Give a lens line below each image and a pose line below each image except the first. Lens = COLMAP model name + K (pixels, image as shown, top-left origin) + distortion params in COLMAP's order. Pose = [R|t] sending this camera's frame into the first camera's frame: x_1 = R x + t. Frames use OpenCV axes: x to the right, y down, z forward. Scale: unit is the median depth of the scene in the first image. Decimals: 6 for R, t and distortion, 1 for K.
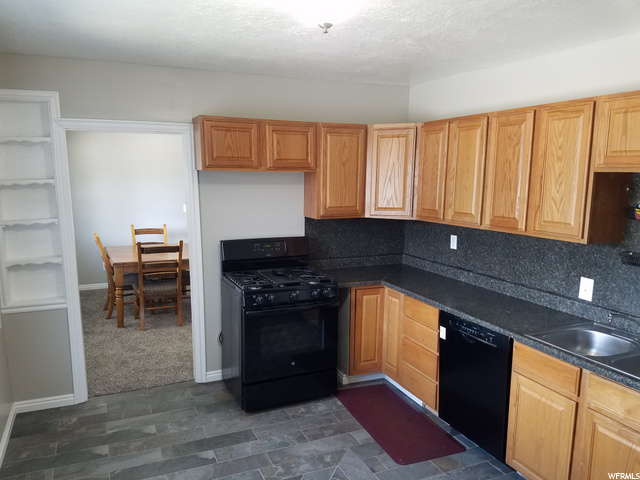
lens RADIAL K [[482.3, 0, 320.0], [0, 482.3, 240.0], [0, 0, 1]] dist [0.091999, -0.166661]
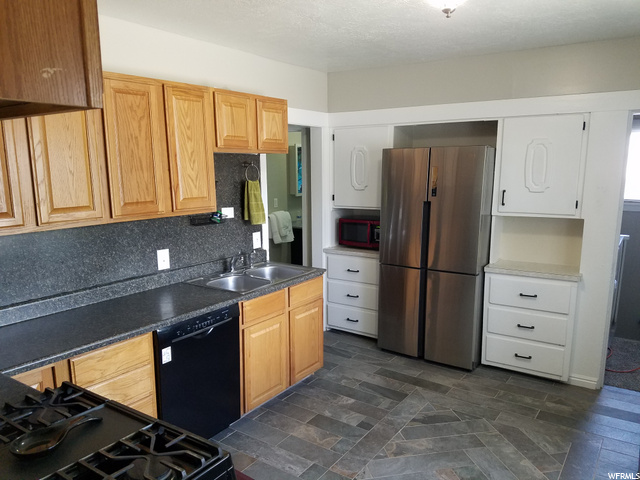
lens RADIAL K [[494.0, 0, 307.6], [0, 494.0, 254.4], [0, 0, 1]] dist [0.202380, -0.376319]
pose [[-0.493170, -0.162531, 0.854615, -0.583870], [0.124467, 0.959102, 0.254228, -0.158750], [-0.860983, 0.231749, -0.452771, 1.246746]]
